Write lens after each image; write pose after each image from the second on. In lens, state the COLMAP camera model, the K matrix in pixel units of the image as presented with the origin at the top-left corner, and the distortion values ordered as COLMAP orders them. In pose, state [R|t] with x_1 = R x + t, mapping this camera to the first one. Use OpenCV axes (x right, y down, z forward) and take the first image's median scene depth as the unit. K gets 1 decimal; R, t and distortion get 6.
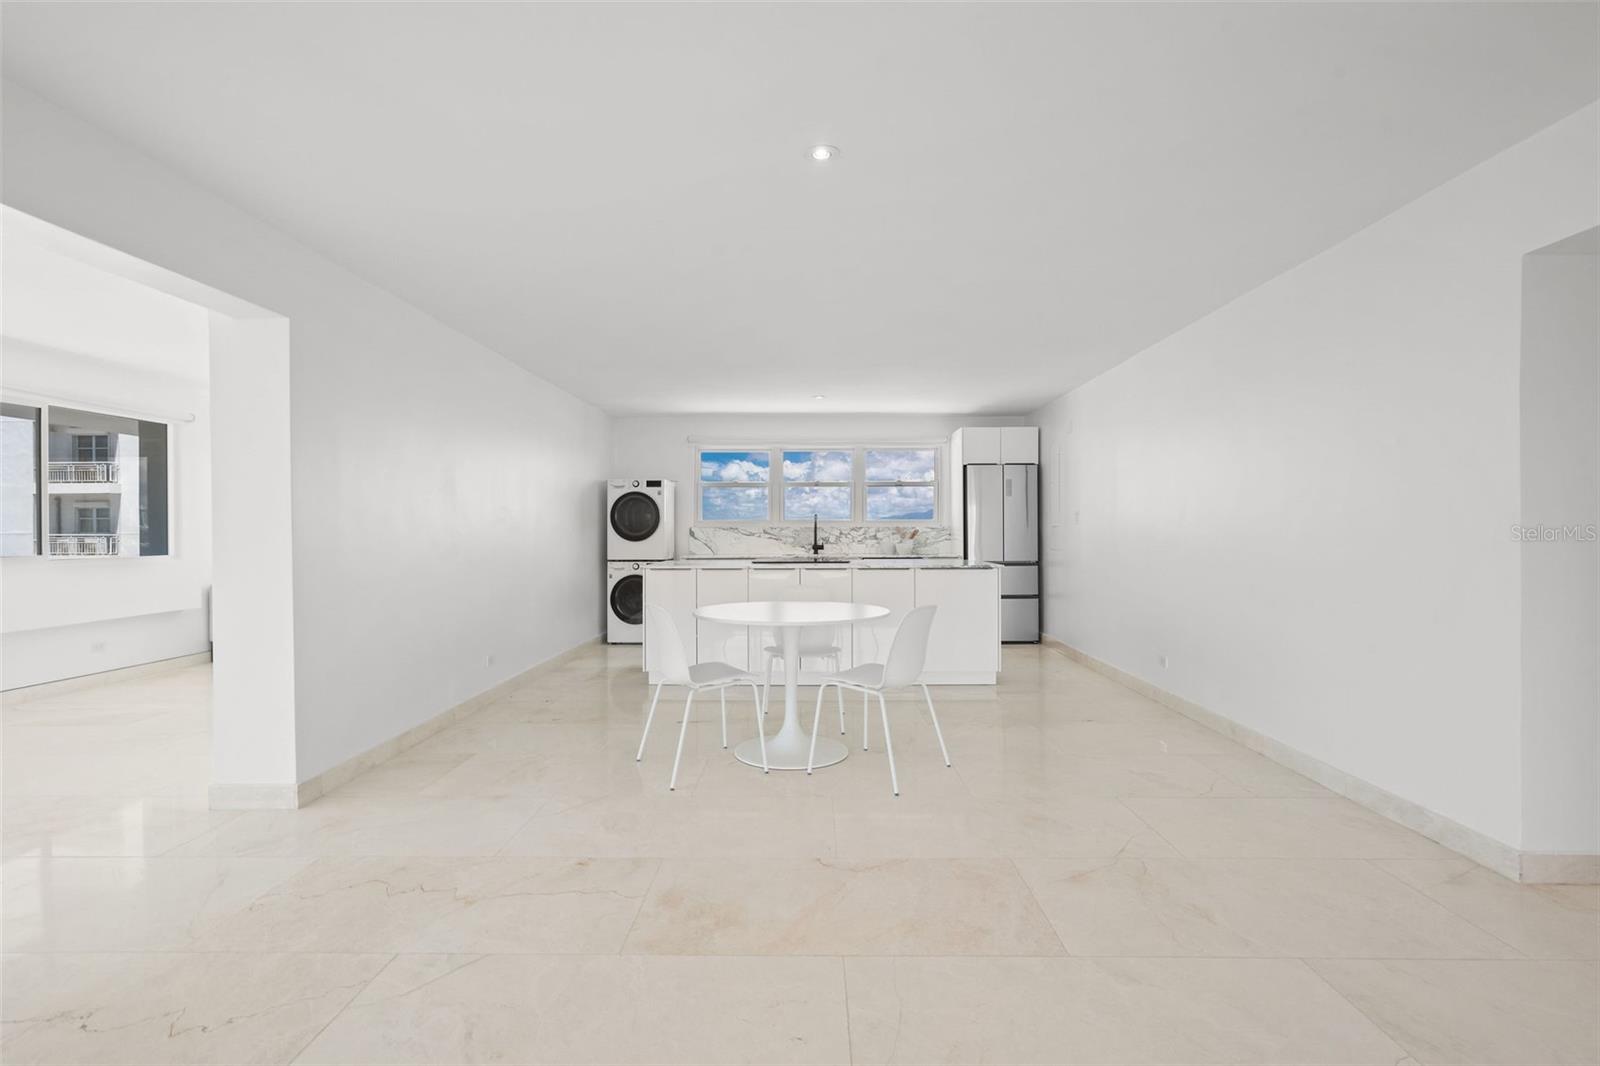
lens RADIAL K [[750.9, 0, 795.5], [0, 750.9, 534.9], [0, 0, 1]] dist [0.001908, 0.001036]
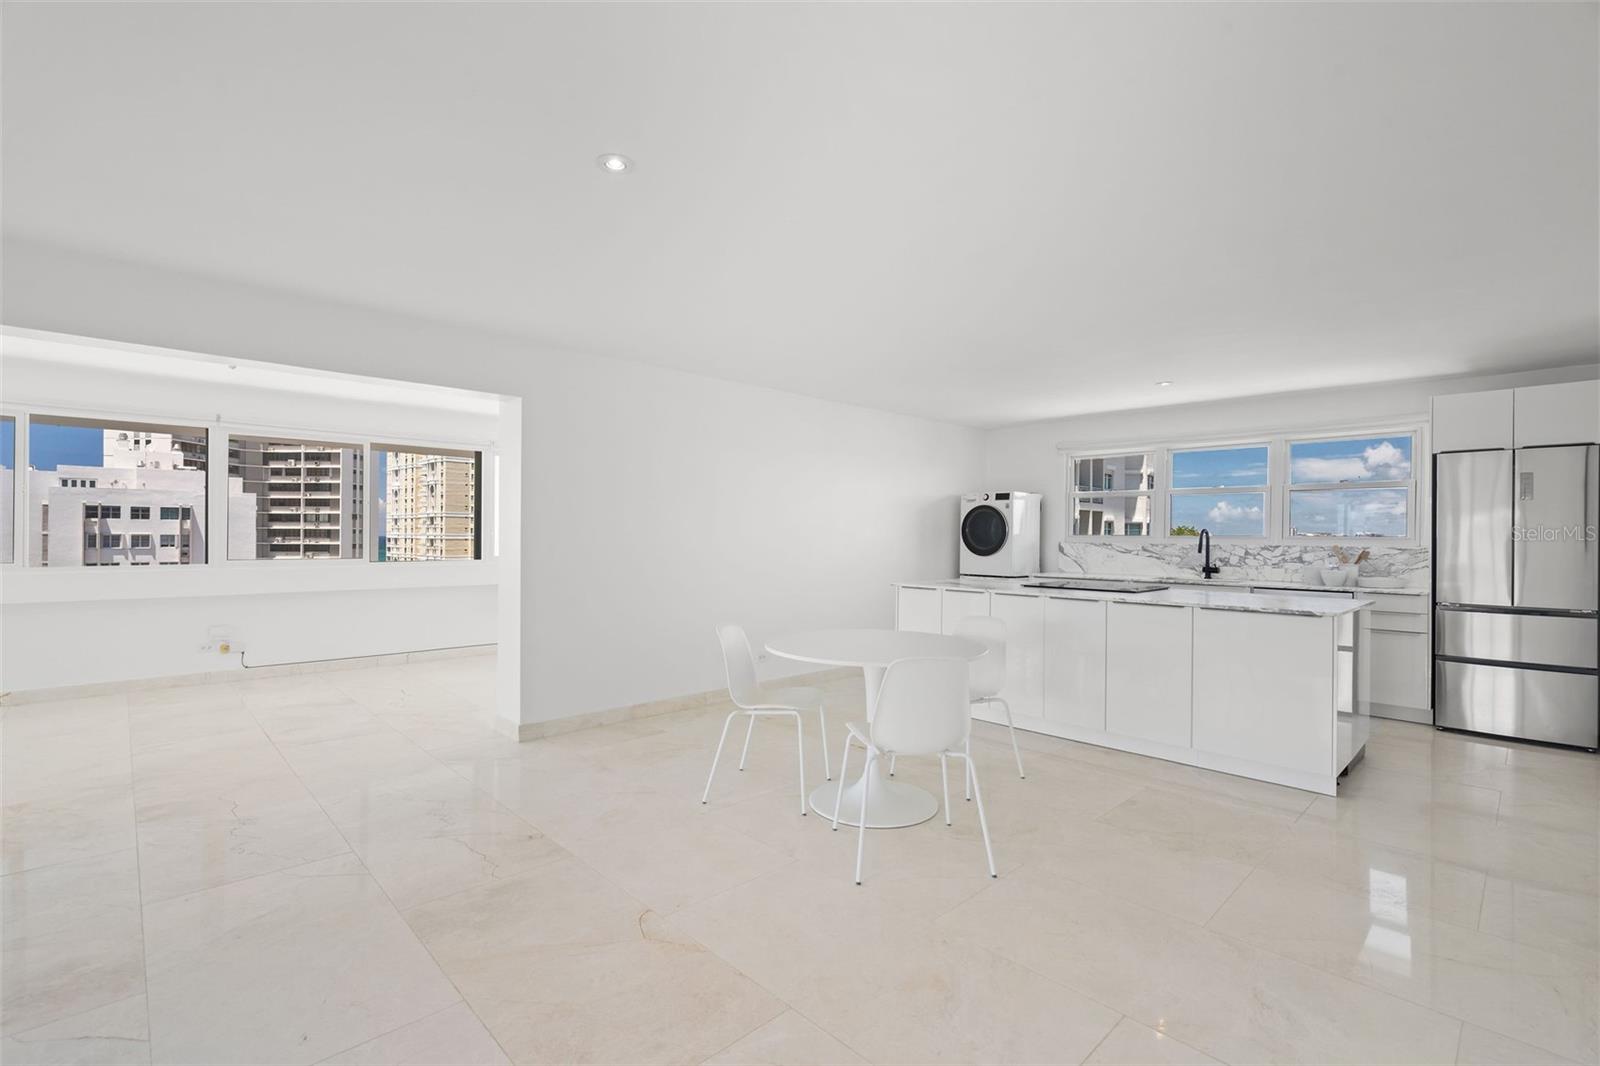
lens RADIAL K [[713.1, 0, 795.5], [0, 713.1, 536.0], [0, 0, 1]] dist [-0.003391, 0.000853]
pose [[0.705147, 0.009951, -0.708992, 0.268314], [-0.015011, 0.999887, -0.000895, -0.013004], [0.708903, 0.011274, 0.705216, 0.170400]]
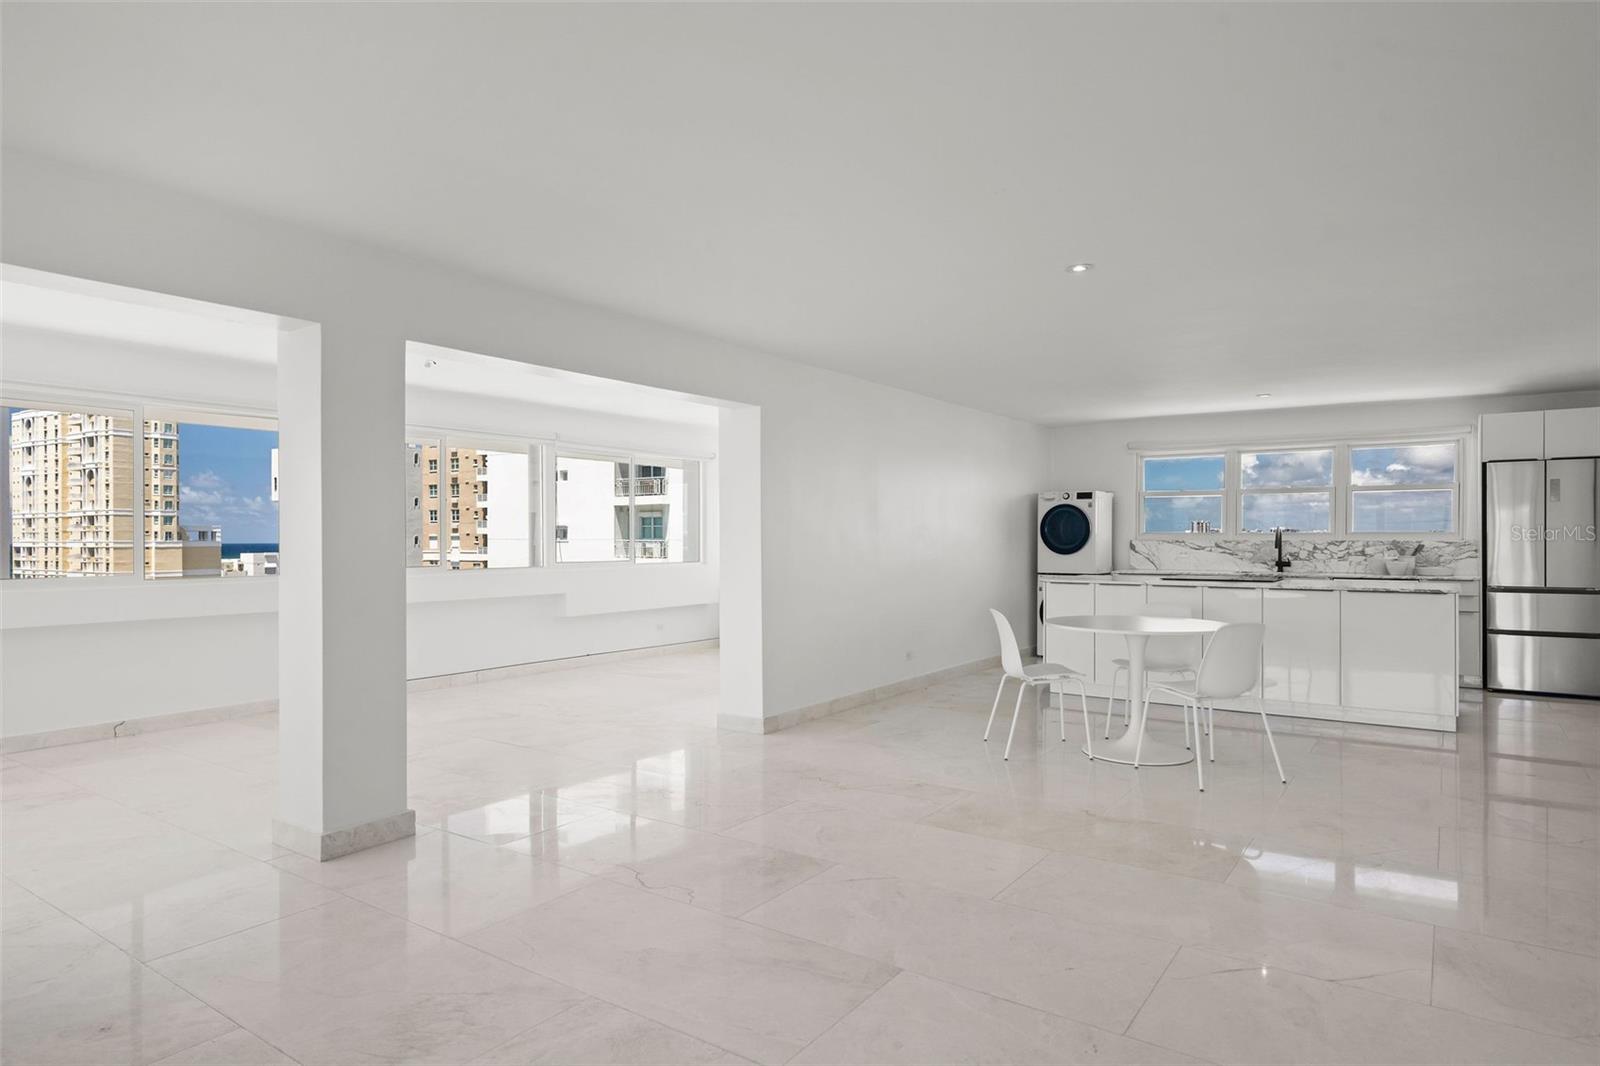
lens RADIAL K [[924.2, 0, 792.2], [0, 924.2, 541.8], [0, 0, 1]] dist [0.004191, 0.002098]
pose [[0.826509, 0.004964, -0.562901, 0.171028], [-0.004402, 0.999988, 0.002355, -0.009495], [0.562906, 0.000532, 0.826521, -0.199839]]
